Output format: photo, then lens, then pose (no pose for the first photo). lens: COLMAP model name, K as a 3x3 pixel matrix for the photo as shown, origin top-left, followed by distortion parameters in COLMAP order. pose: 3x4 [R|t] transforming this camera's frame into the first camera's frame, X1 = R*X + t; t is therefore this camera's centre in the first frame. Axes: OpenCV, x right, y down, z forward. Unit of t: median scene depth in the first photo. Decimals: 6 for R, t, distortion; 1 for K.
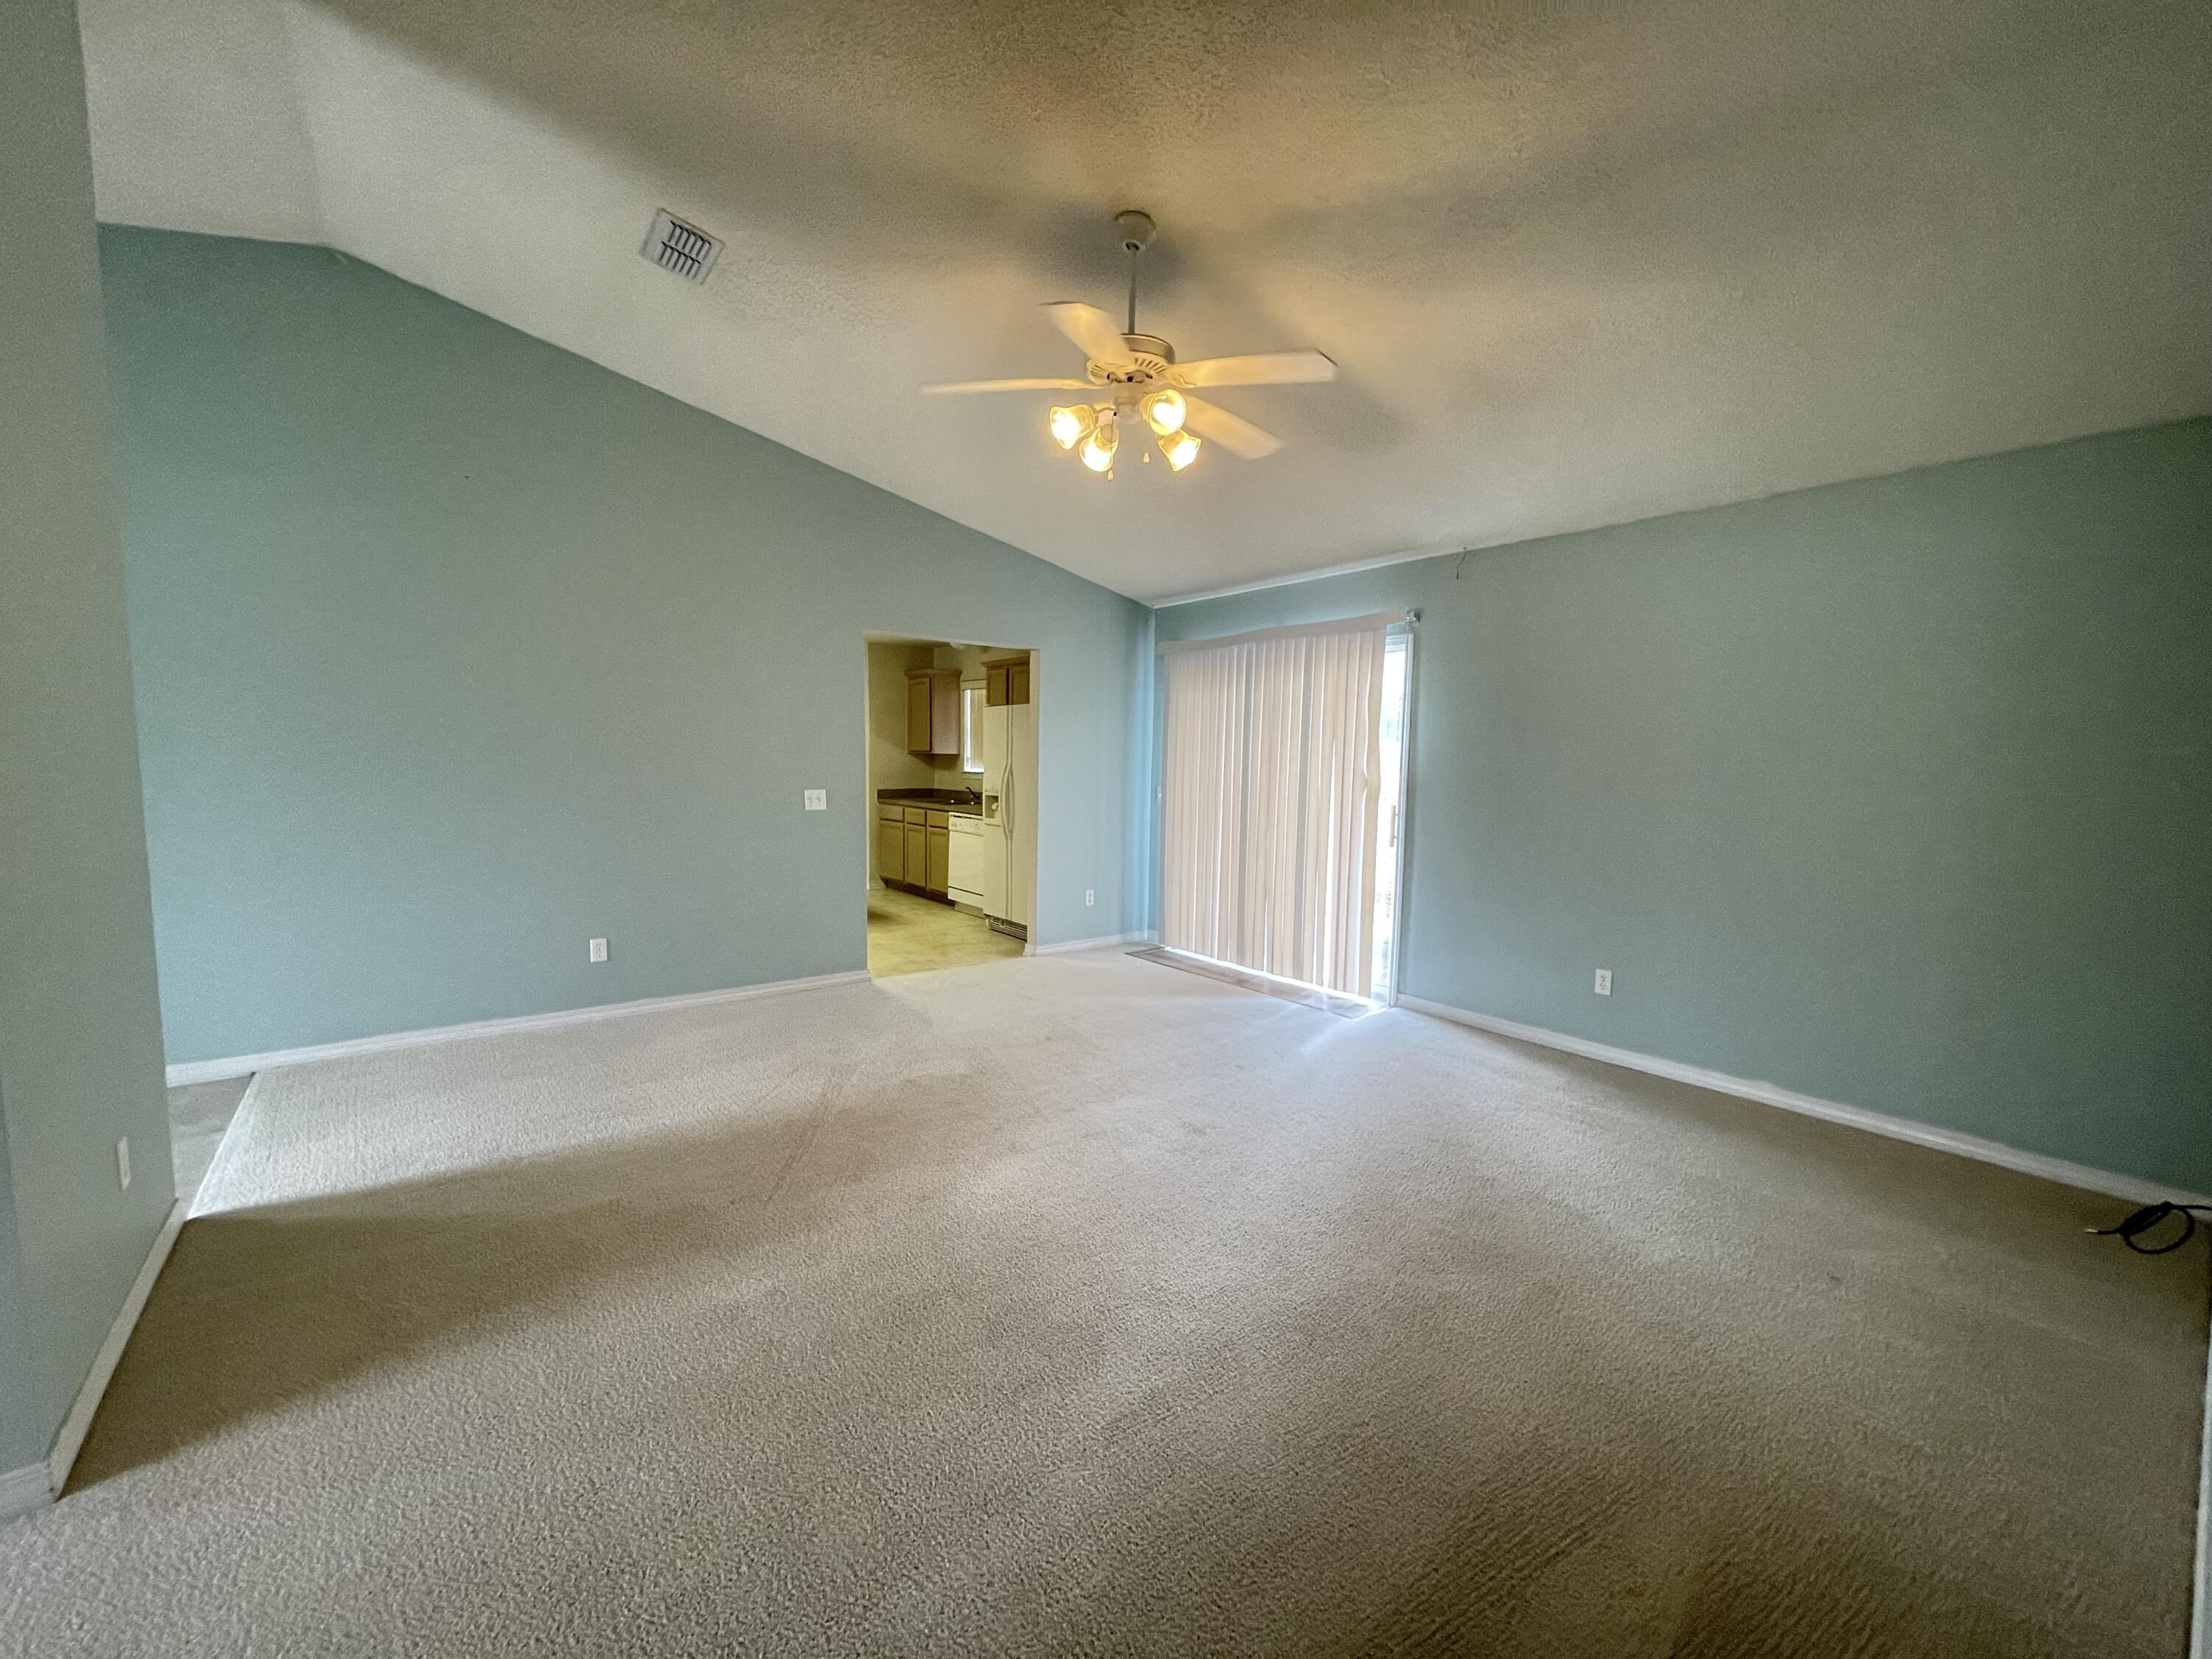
lens RADIAL K [[887.7, 0, 1119.3], [0, 887.7, 823.2], [0, 0, 1]] dist [0.002997, -0.001355]
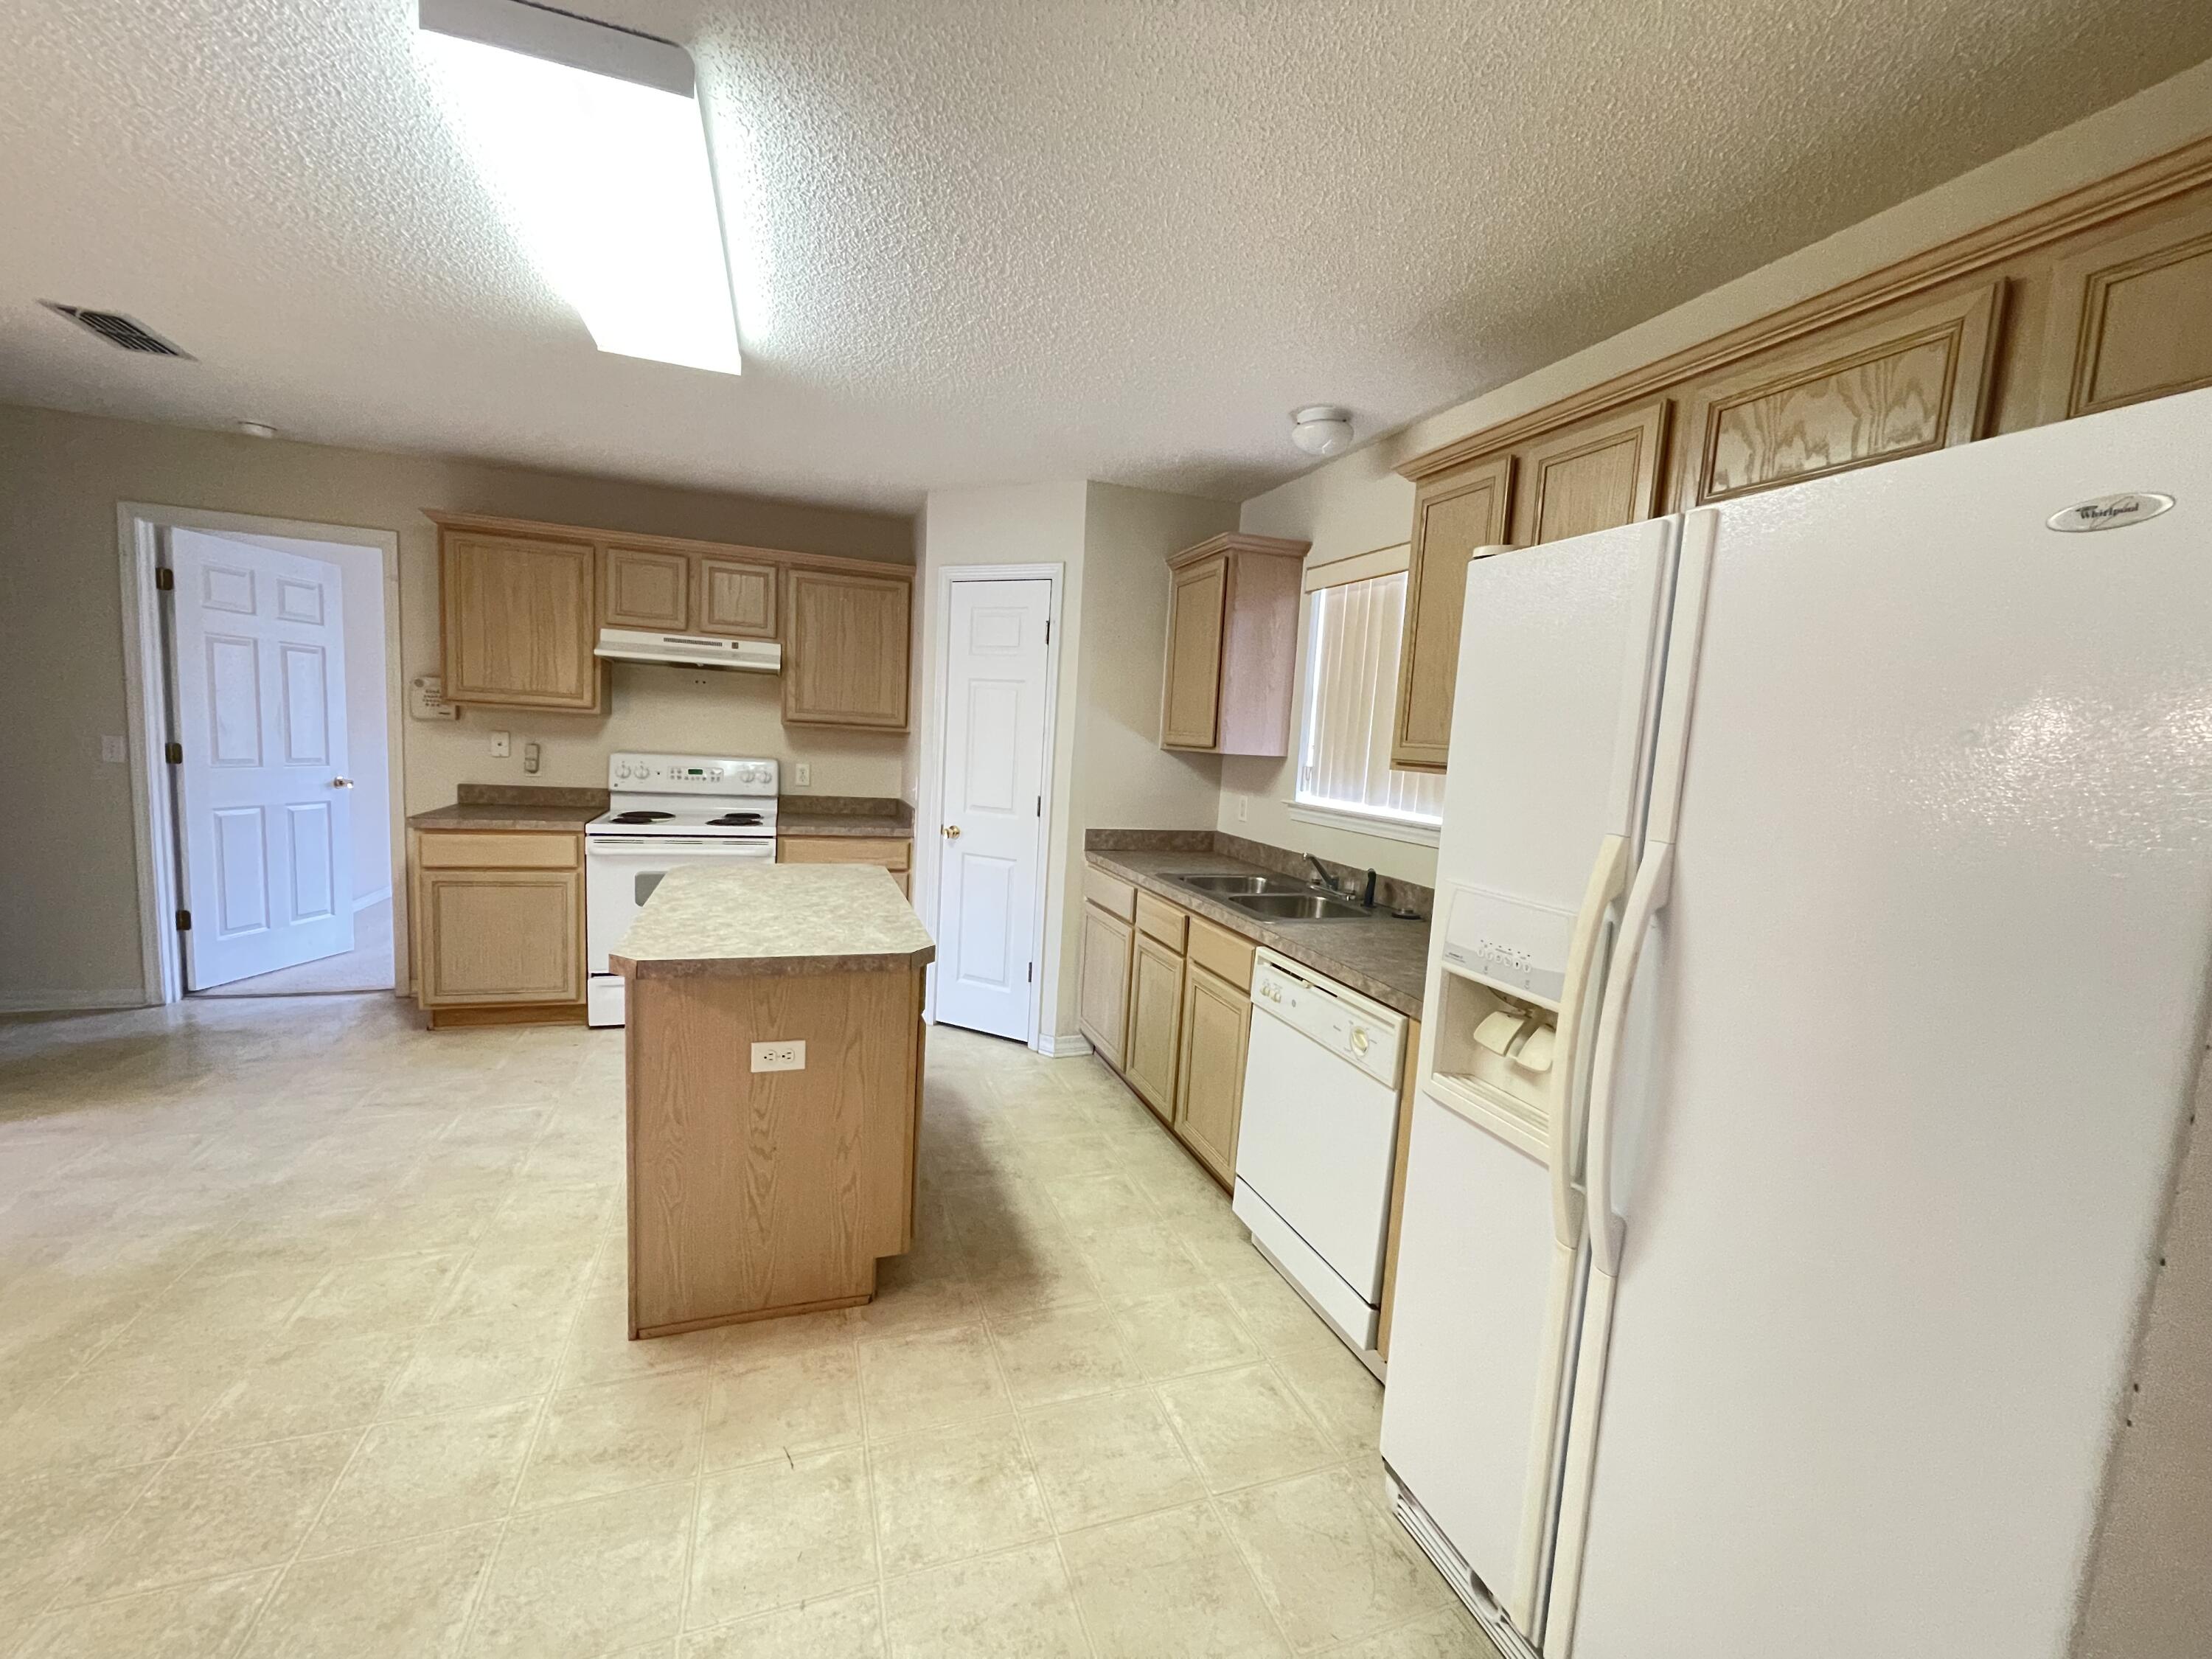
lens RADIAL K [[887.7, 0, 1106.0], [0, 887.7, 832.9], [0, 0, 1]] dist [0.002997, -0.001355]
pose [[0.944214, 0.074778, -0.320730, -0.127589], [-0.067391, 0.997144, 0.034087, -0.052730], [0.322363, -0.010571, 0.946557, 0.604818]]
